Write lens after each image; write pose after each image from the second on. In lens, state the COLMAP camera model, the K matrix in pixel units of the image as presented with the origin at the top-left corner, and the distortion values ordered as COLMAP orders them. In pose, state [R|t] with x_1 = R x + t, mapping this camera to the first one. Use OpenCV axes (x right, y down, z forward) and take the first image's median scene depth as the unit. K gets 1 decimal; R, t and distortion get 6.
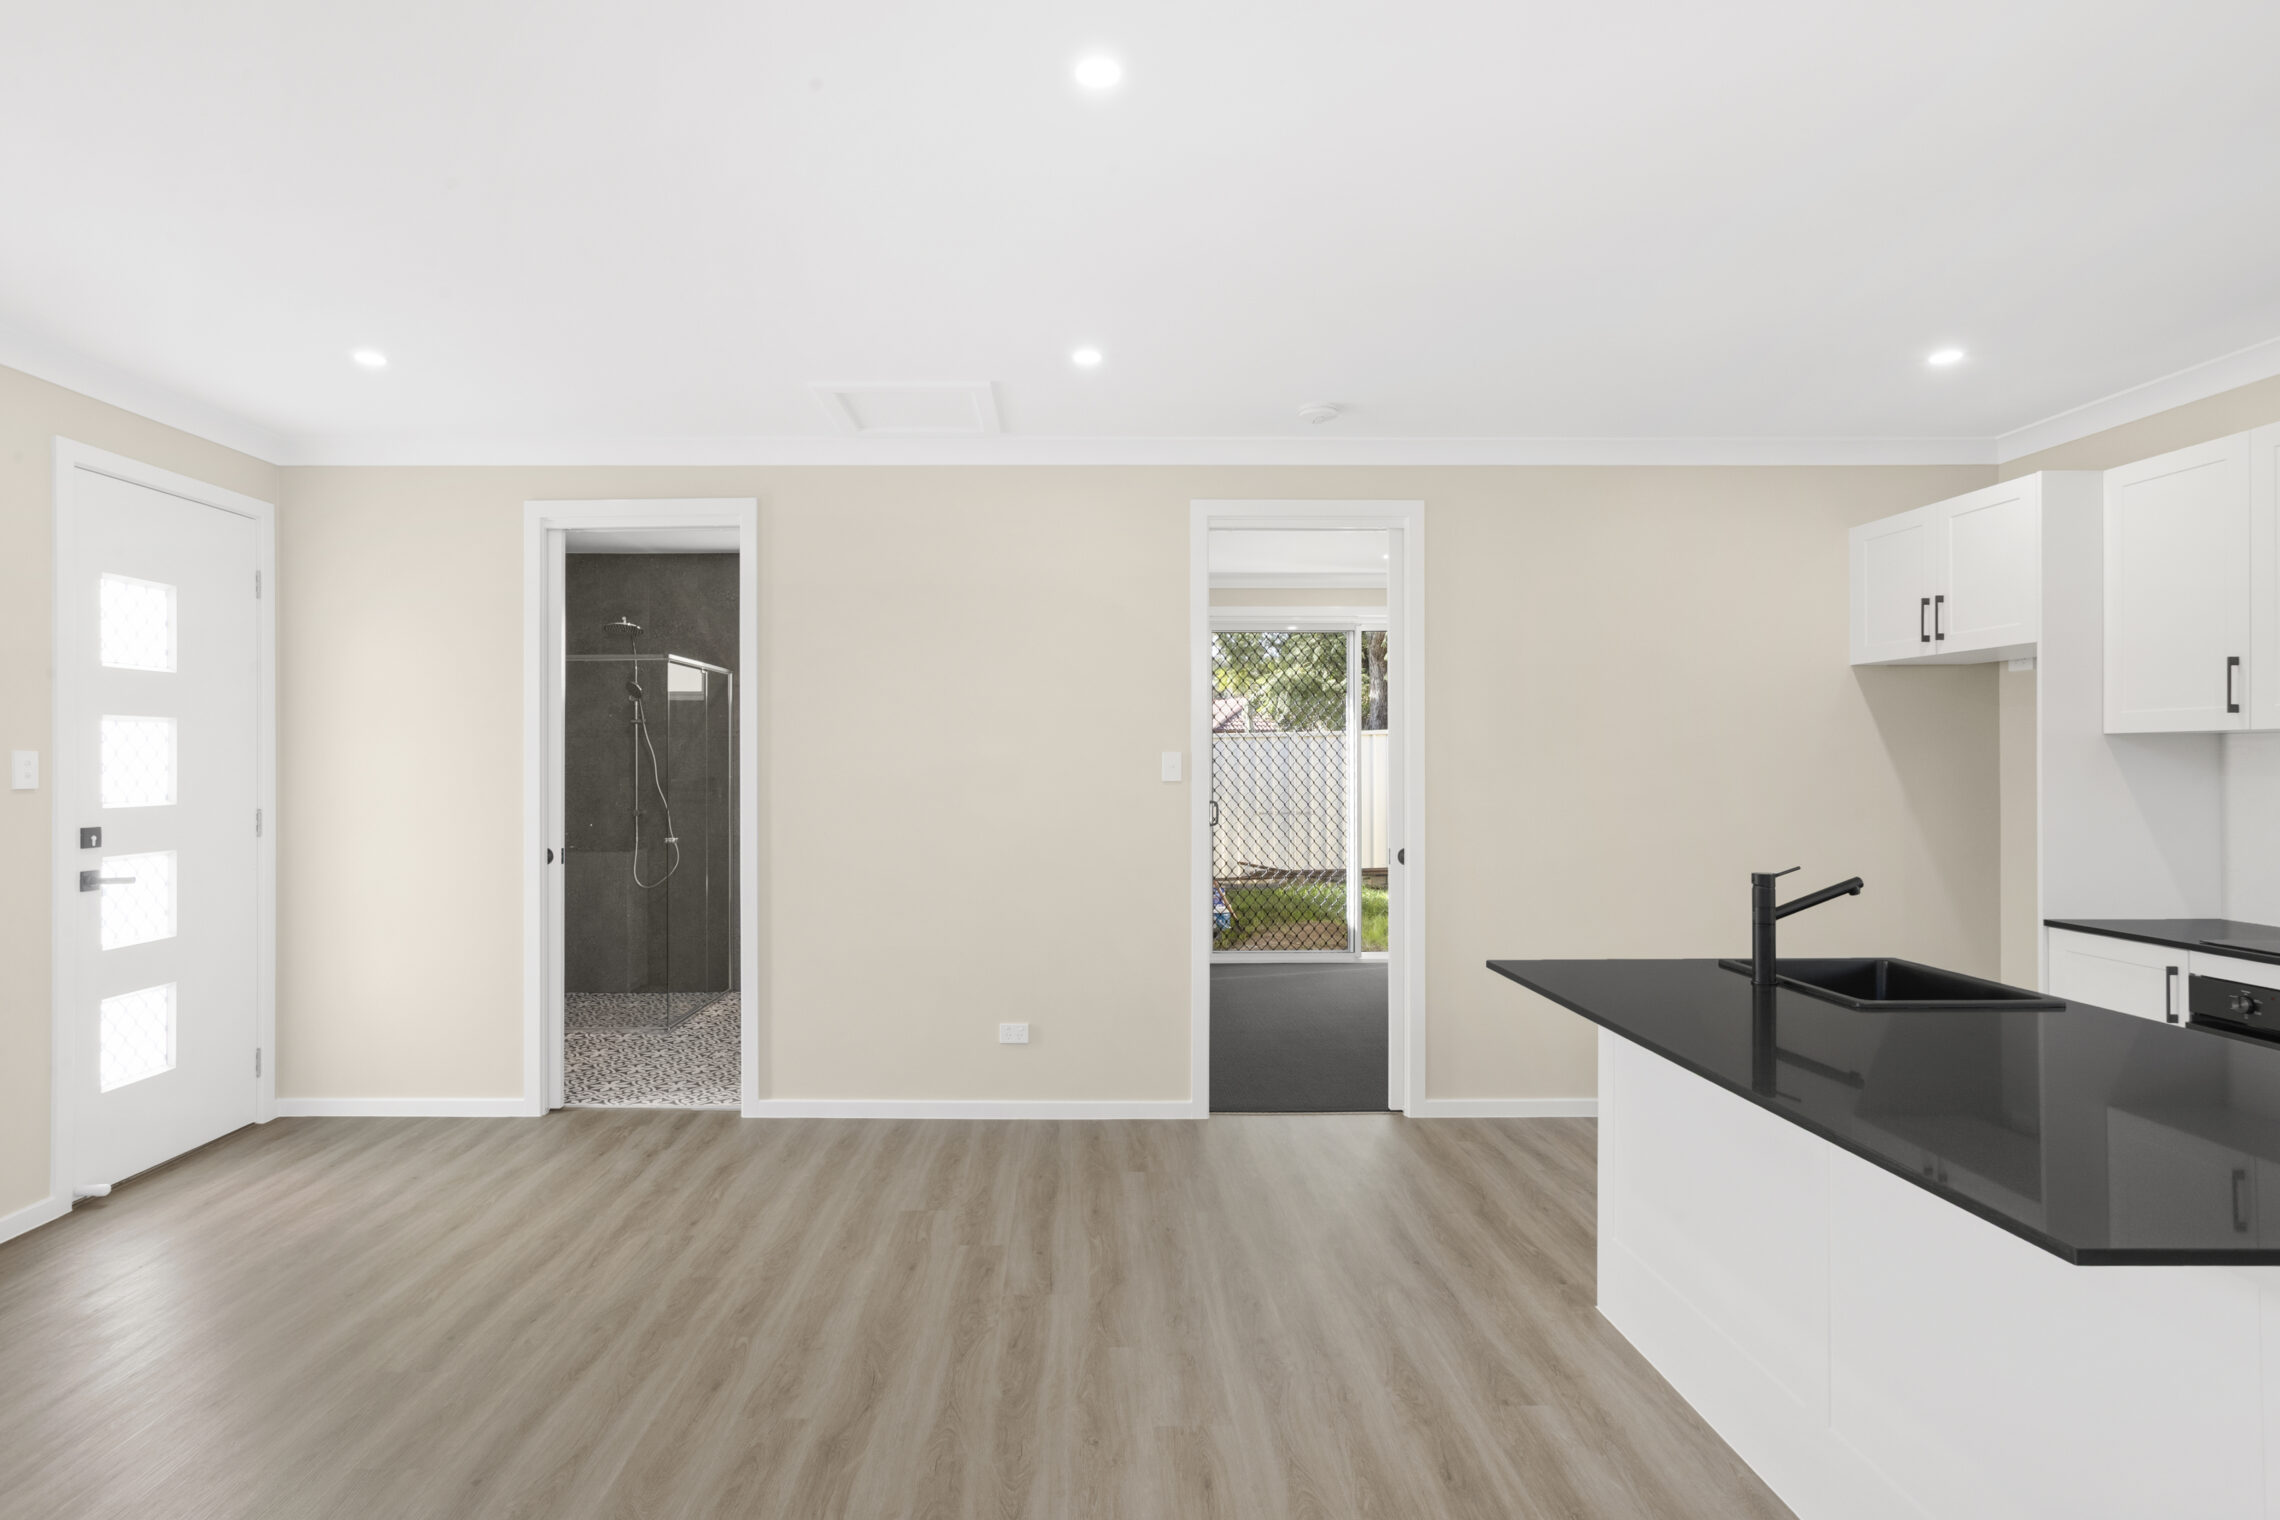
lens RADIAL K [[1149.4, 0, 1084.2], [0, 1149.4, 754.3], [0, 0, 1]] dist [-0.008895, 0.006436]
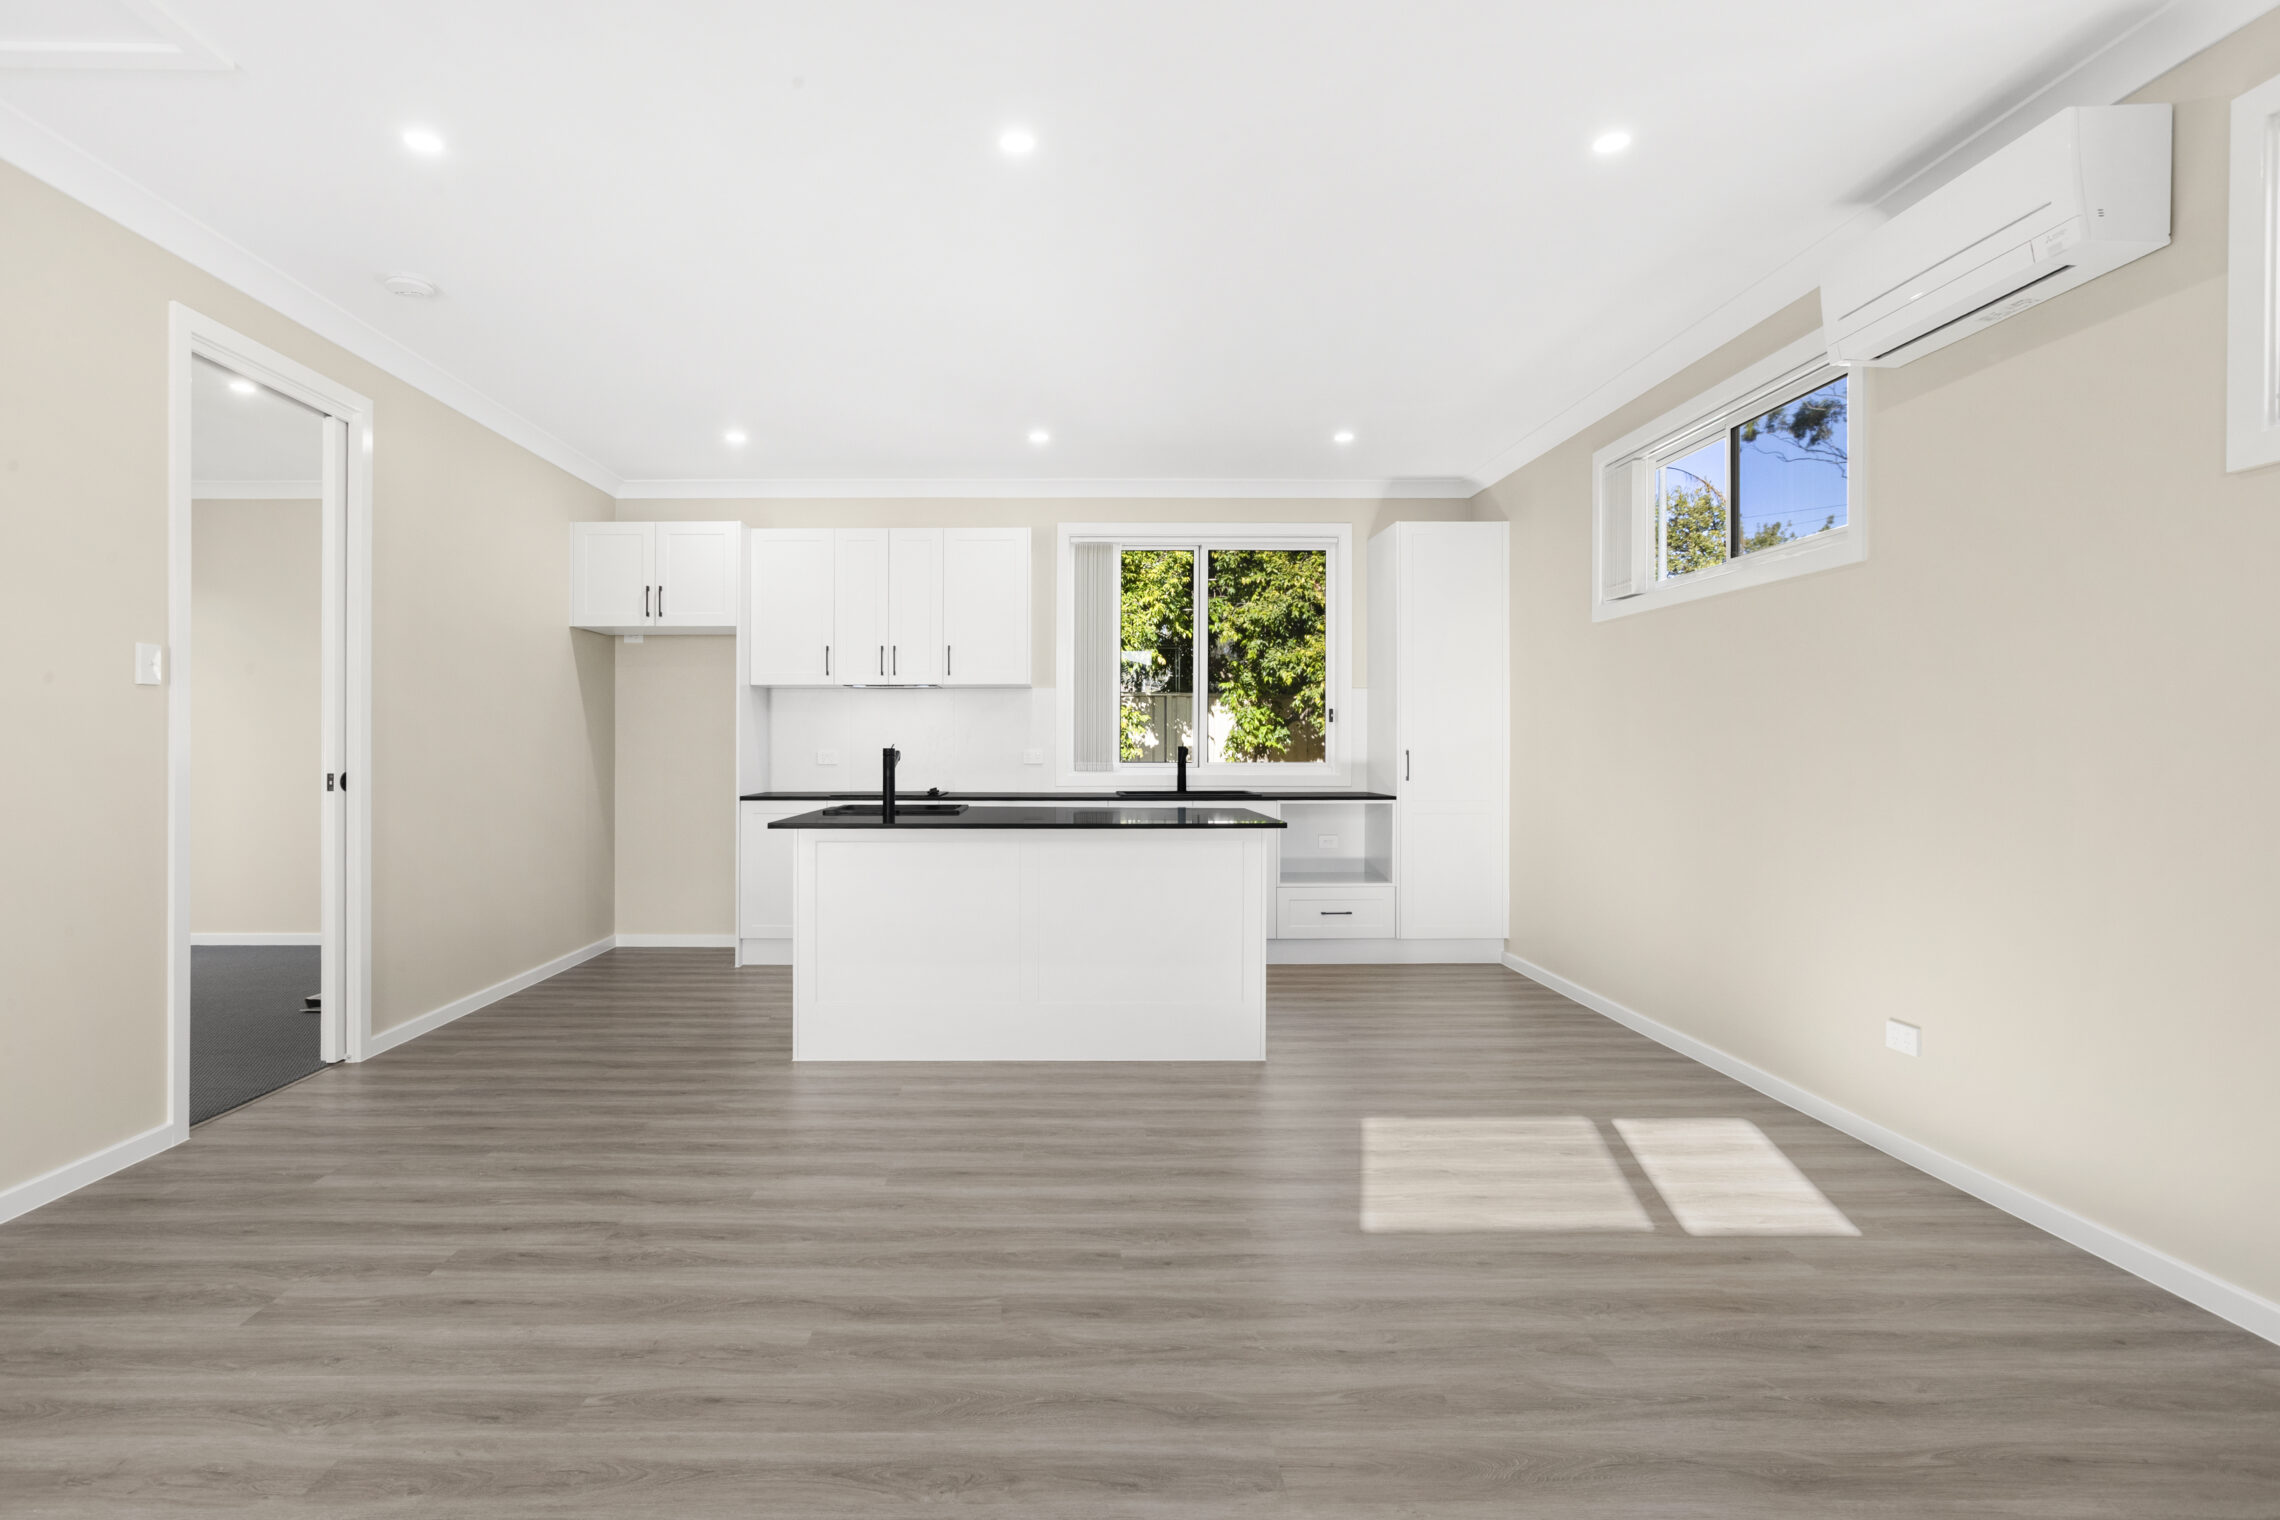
lens RADIAL K [[1149.4, 0, 1077.6], [0, 1149.4, 746.9], [0, 0, 1]] dist [-0.008895, 0.006436]
pose [[-0.006558, 0.003451, 0.999973, -0.712077], [-0.005490, 0.999979, -0.003487, 0.068559], [-0.999963, -0.005513, -0.006539, 0.479977]]
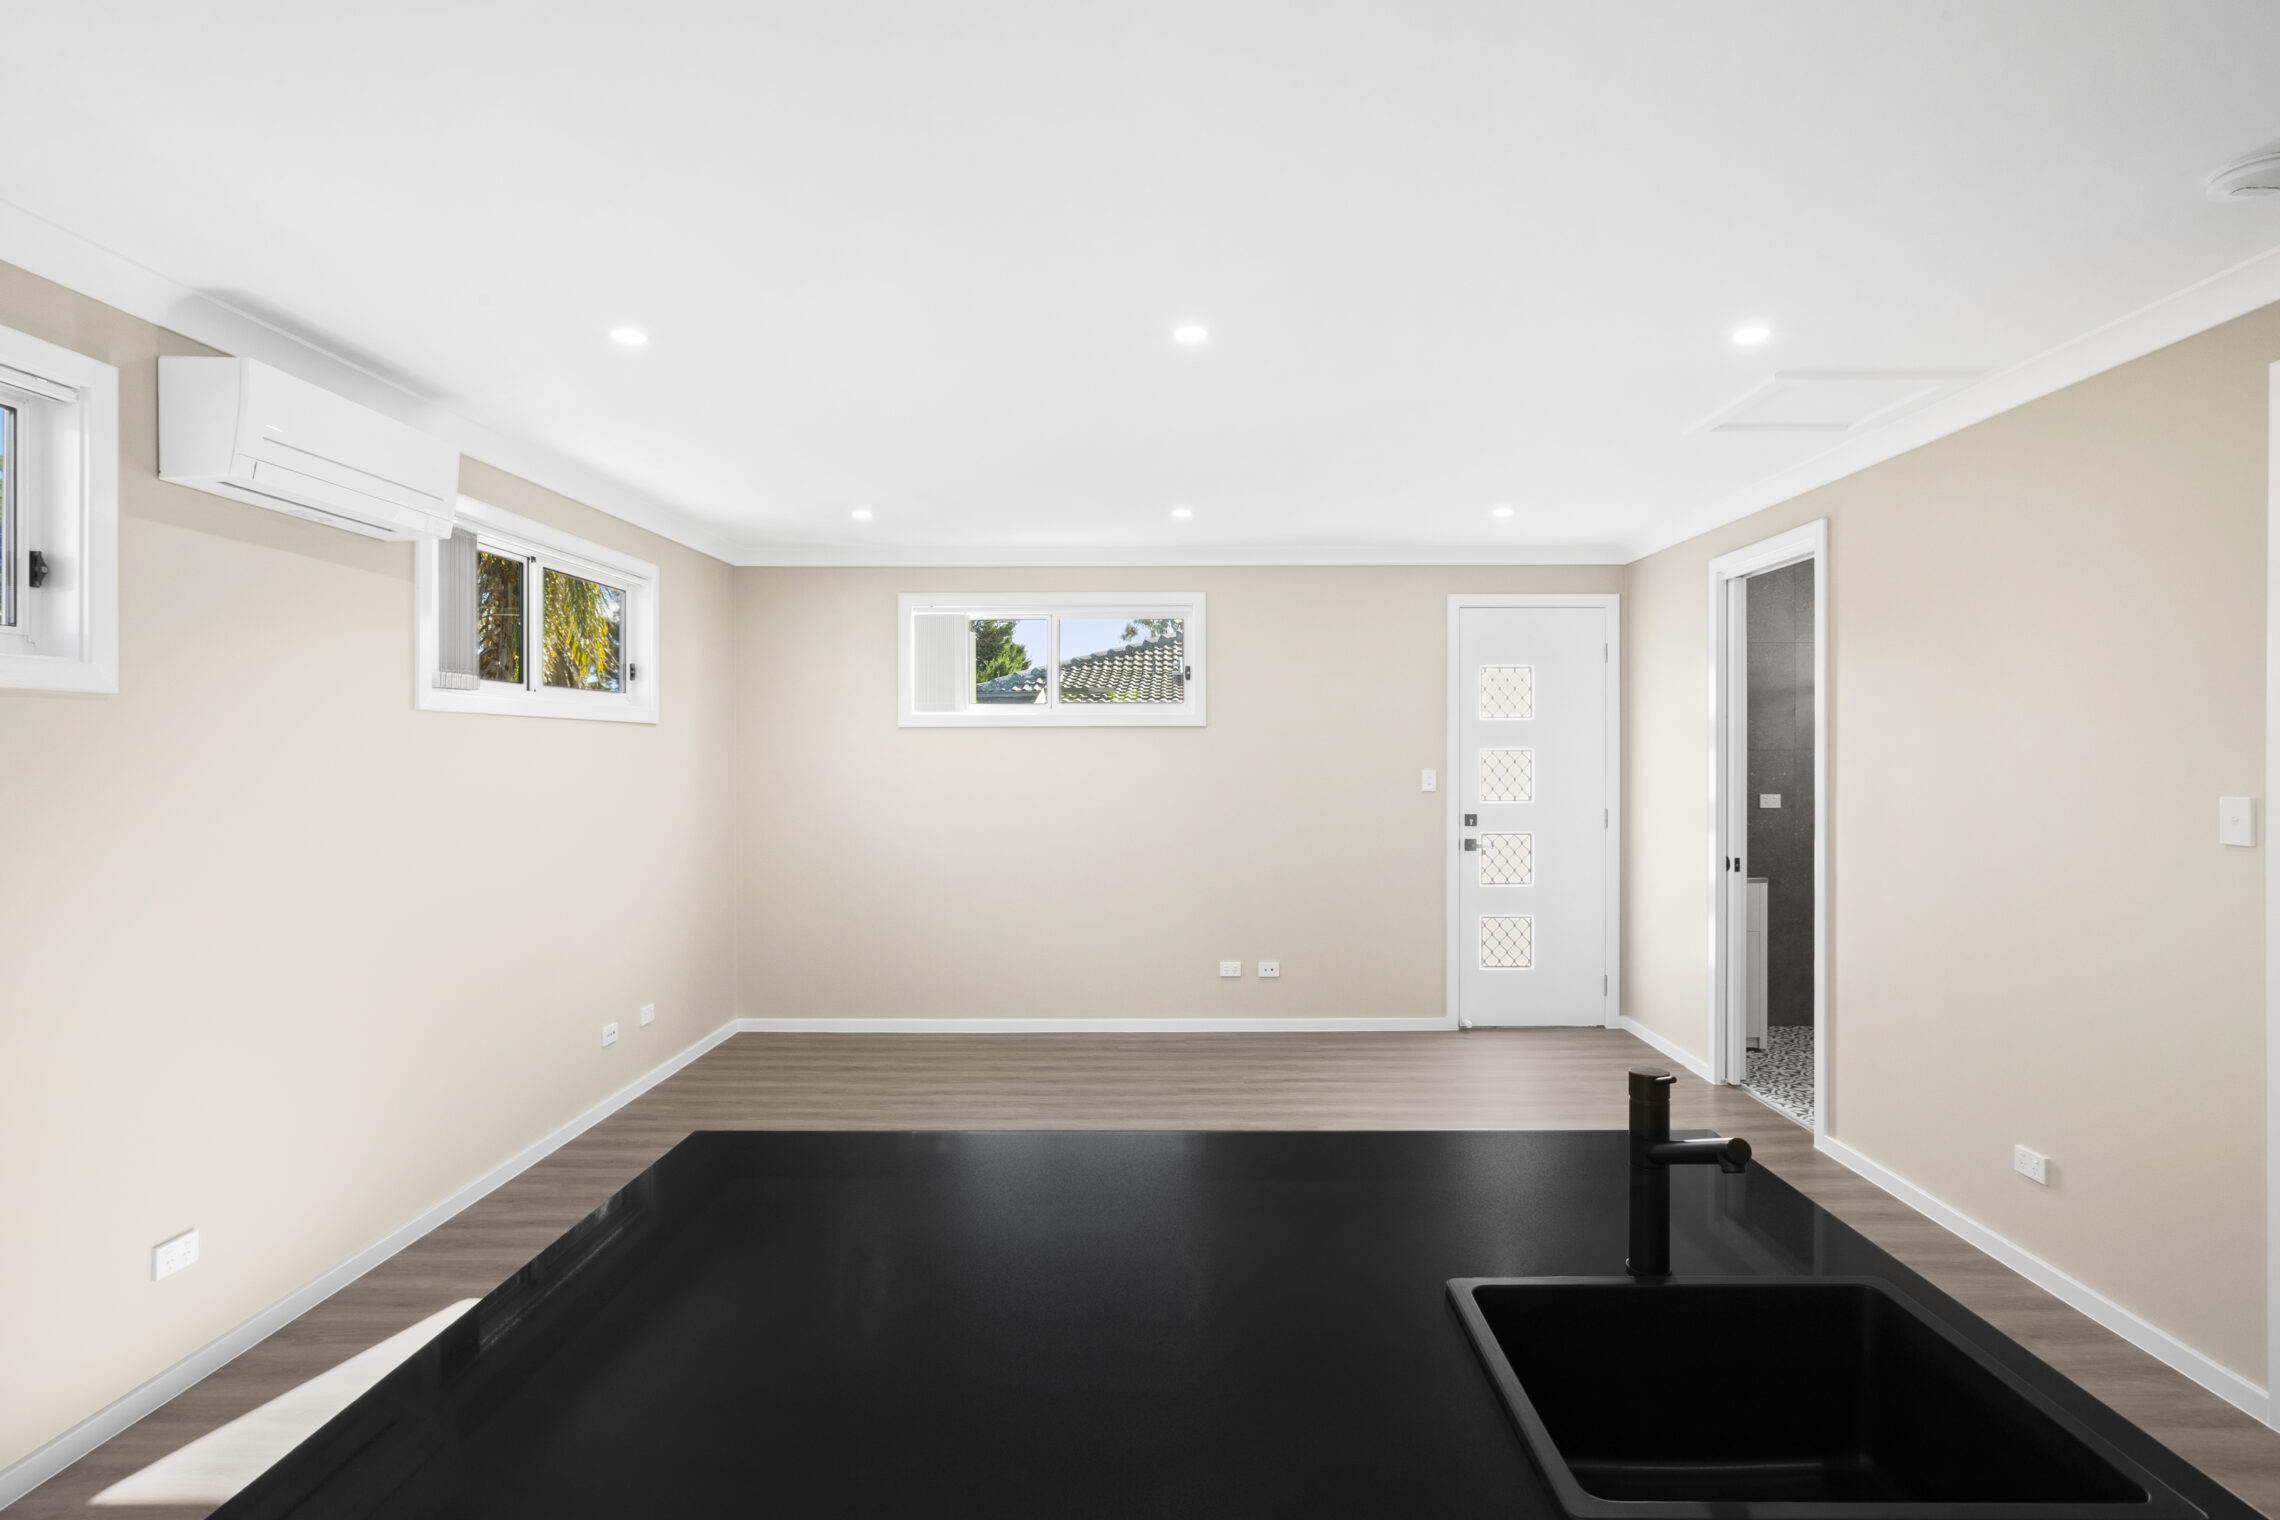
lens RADIAL K [[1130.9, 0, 1187.7], [0, 1130.9, 761.0], [0, 0, 1]] dist [-0.014311, 0.011969]
pose [[0.001168, 0.010640, -0.999943, 0.744573], [0.009006, 0.999903, 0.010650, -0.034213], [0.999959, -0.009018, 0.001072, 0.518973]]
